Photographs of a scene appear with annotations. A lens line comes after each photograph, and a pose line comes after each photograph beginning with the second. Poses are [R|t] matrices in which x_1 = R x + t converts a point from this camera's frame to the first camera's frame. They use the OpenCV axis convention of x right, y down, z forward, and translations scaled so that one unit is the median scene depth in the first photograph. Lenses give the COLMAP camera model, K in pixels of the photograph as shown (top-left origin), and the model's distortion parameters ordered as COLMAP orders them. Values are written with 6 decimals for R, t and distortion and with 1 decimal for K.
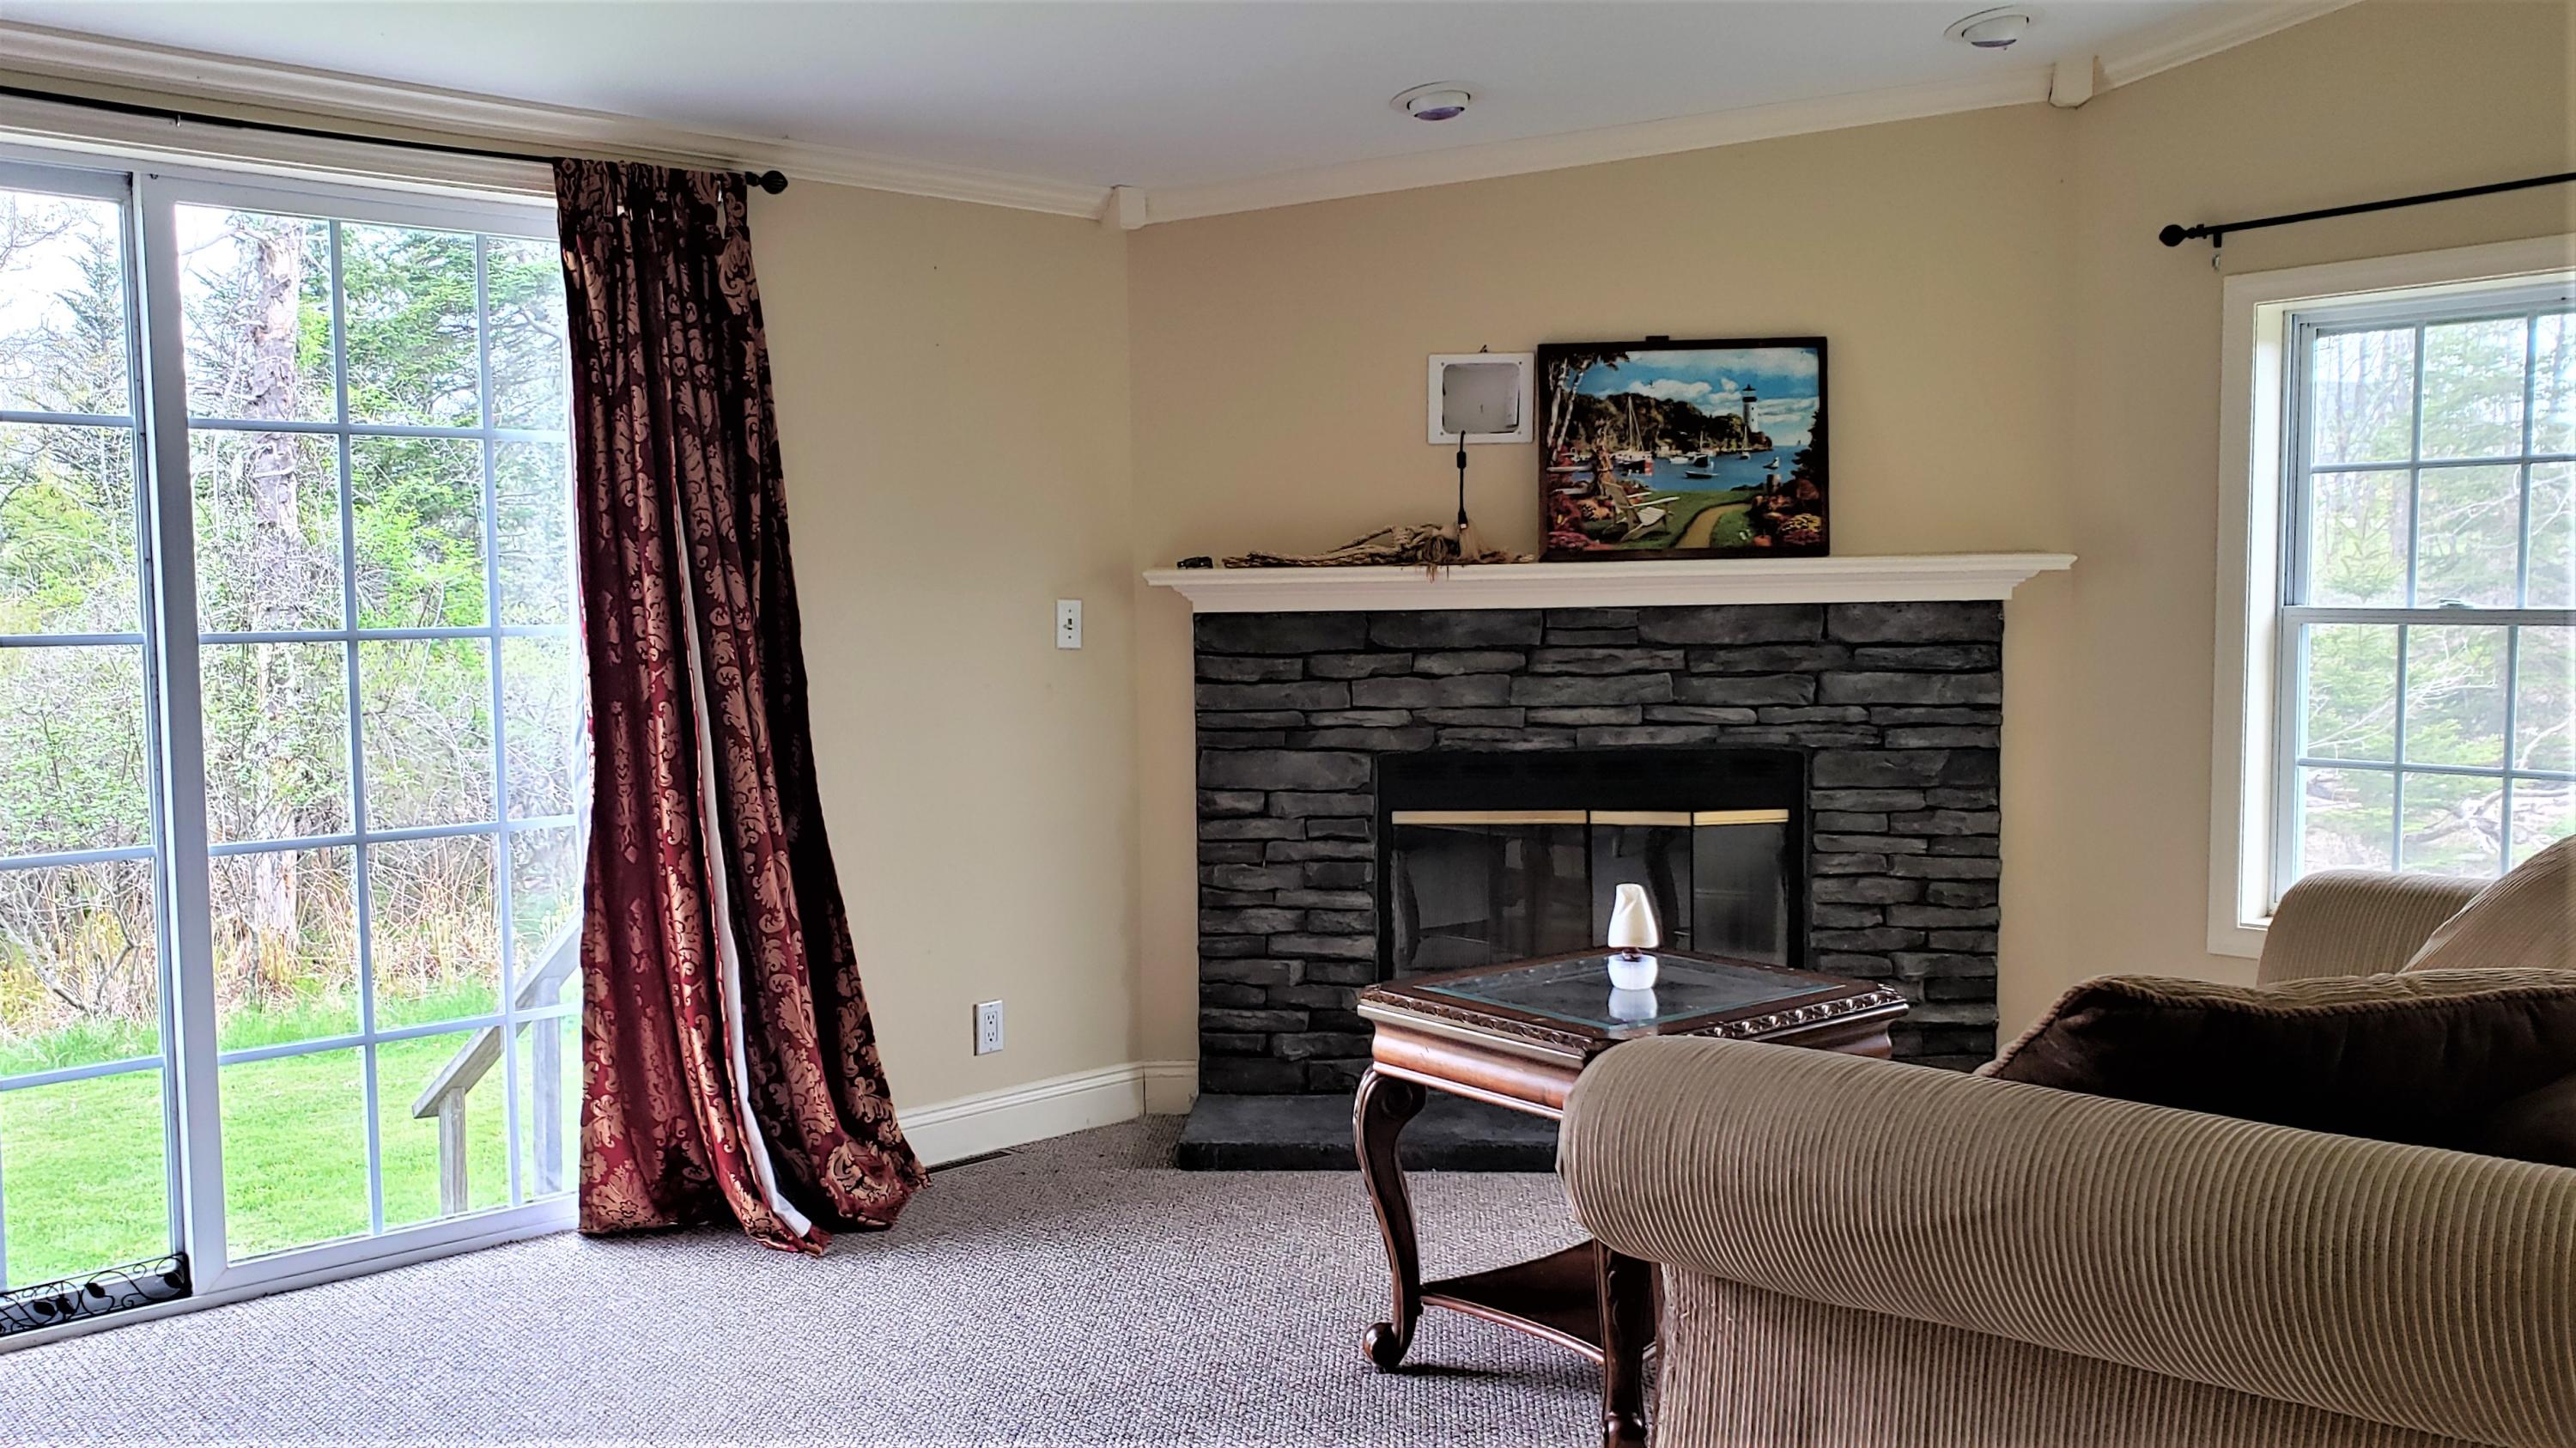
lens RADIAL K [[2012.9, 0, 1301.8], [0, 2012.9, 750.1], [0, 0, 1]] dist [0.051580, -0.056999]
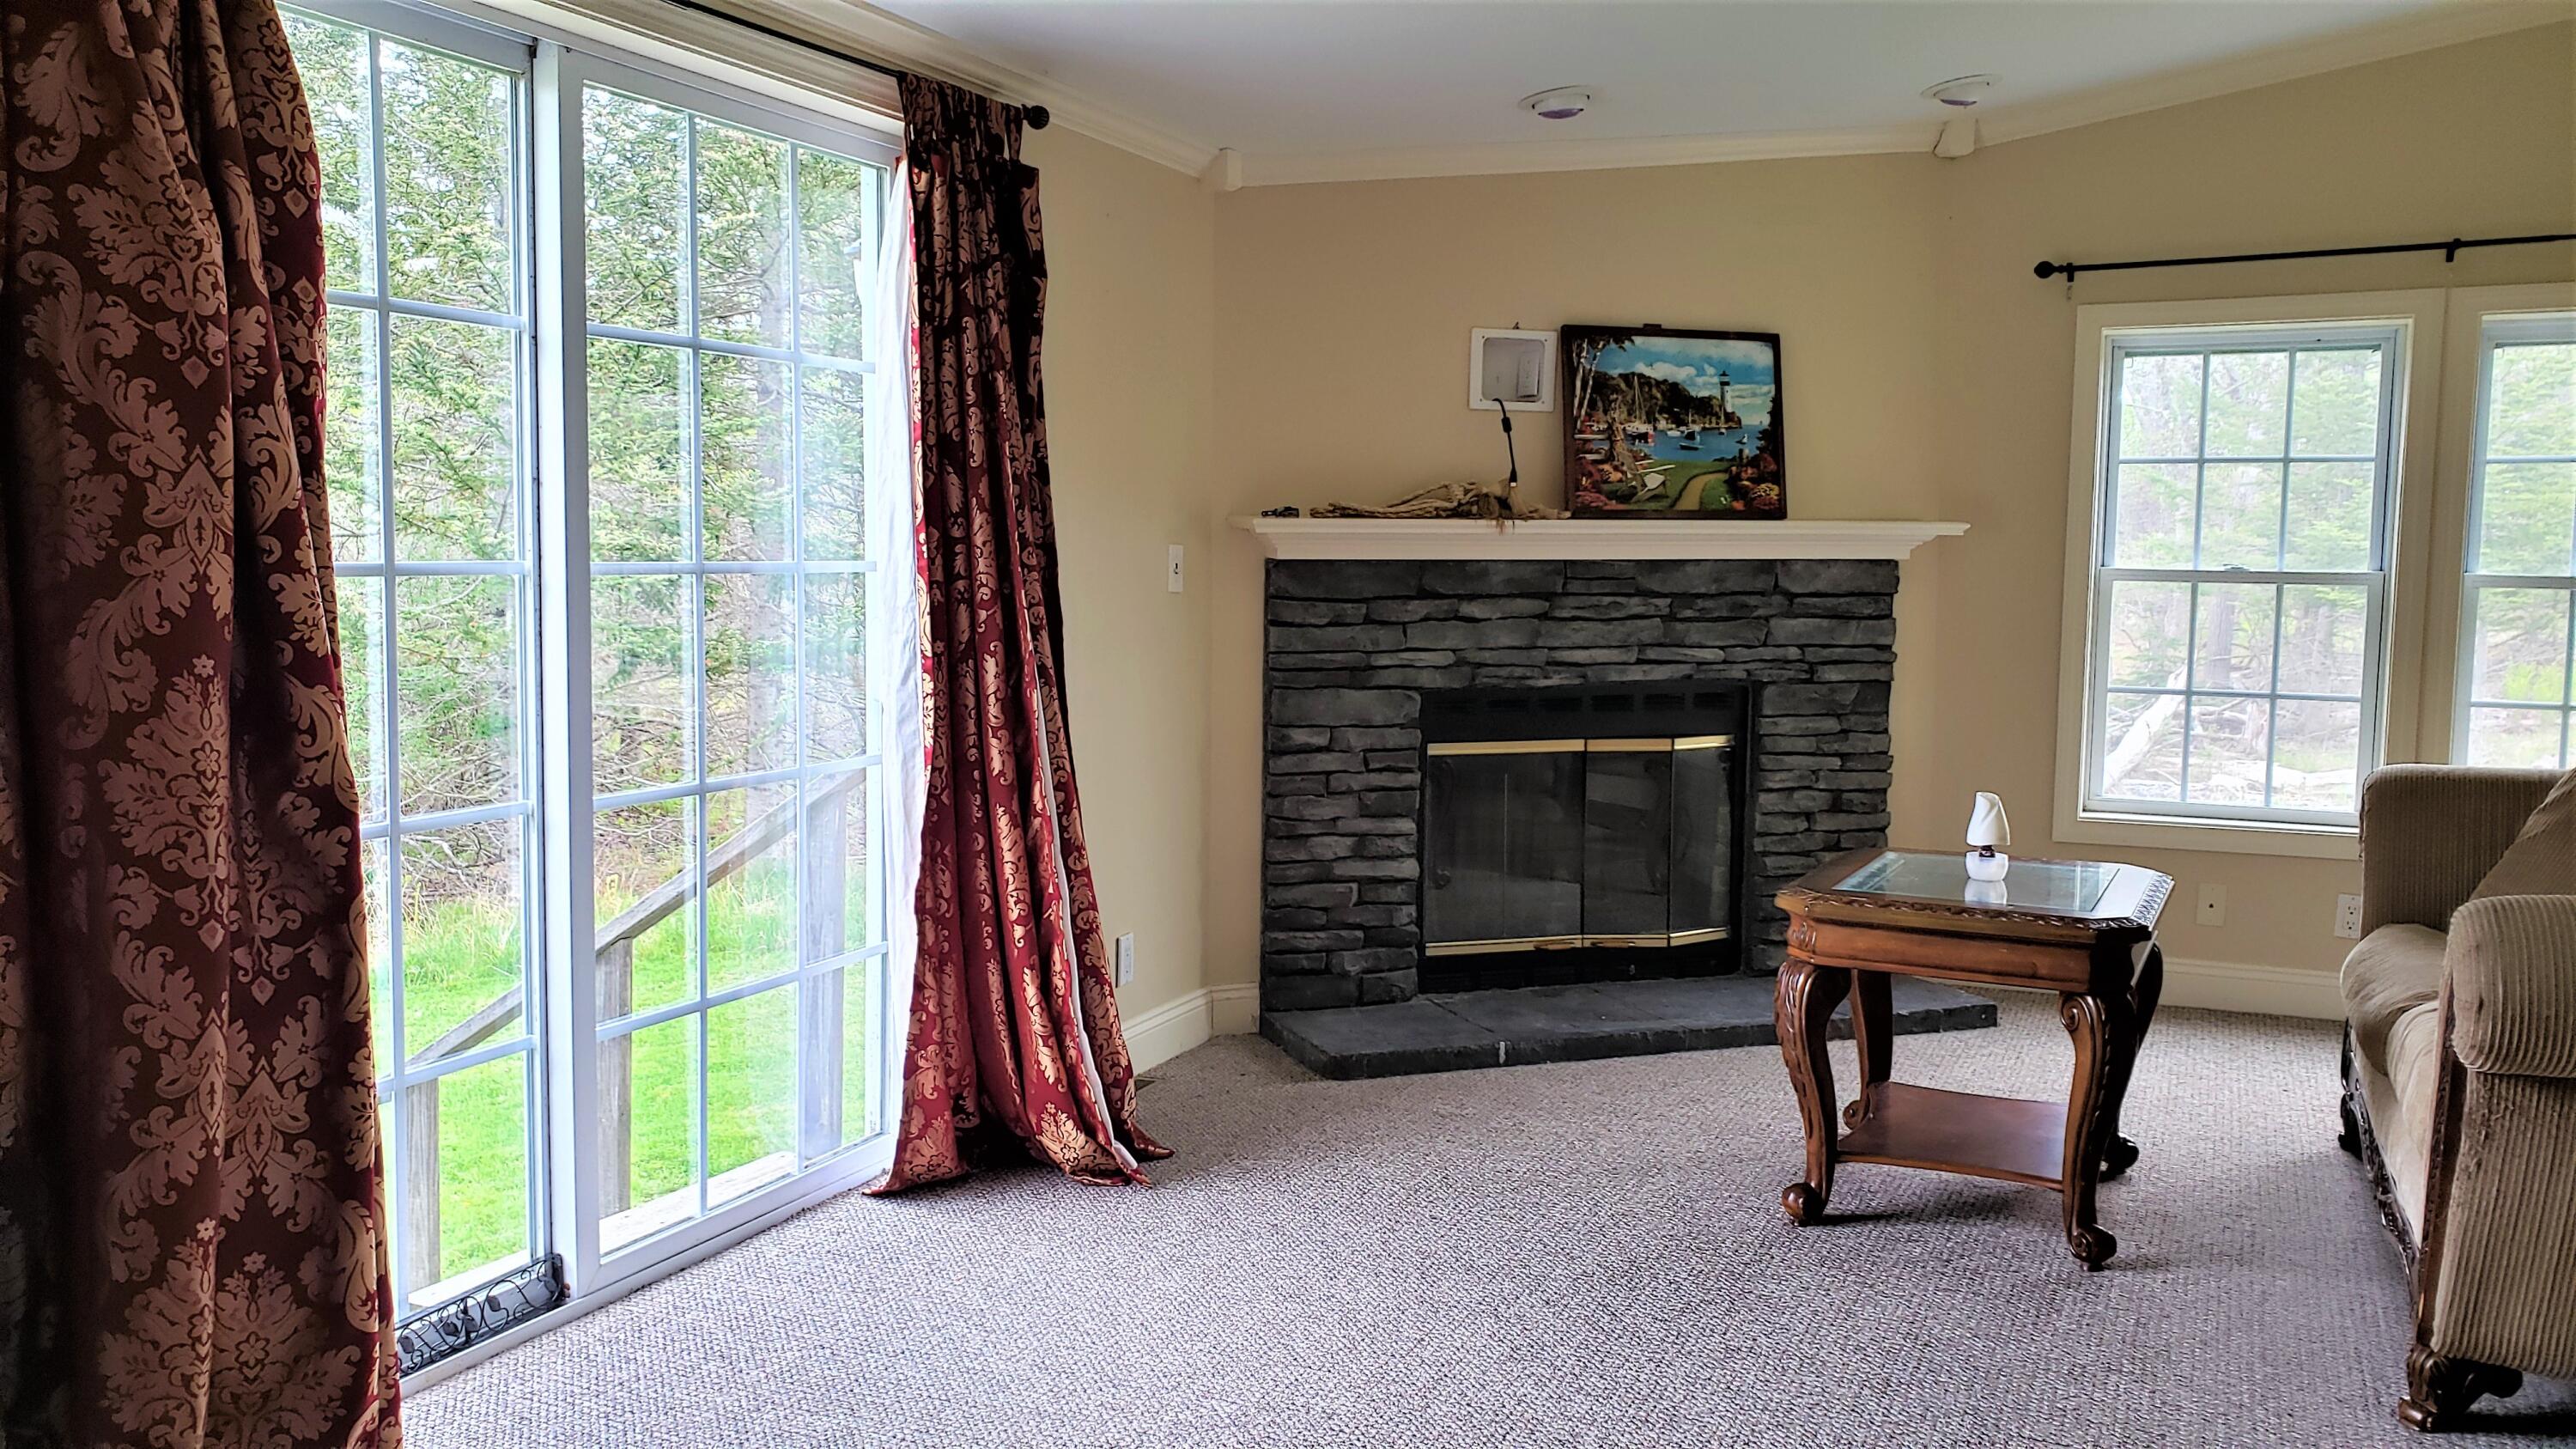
lens RADIAL K [[1865.6, 0, 1314.7], [0, 1865.6, 724.7], [0, 0, 1]] dist [0.020891, -0.010570]
pose [[0.931852, -0.016670, 0.362455, -0.393146], [0.011560, 0.999801, 0.016261, 0.003037], [-0.362654, -0.010963, 0.931859, 0.078618]]
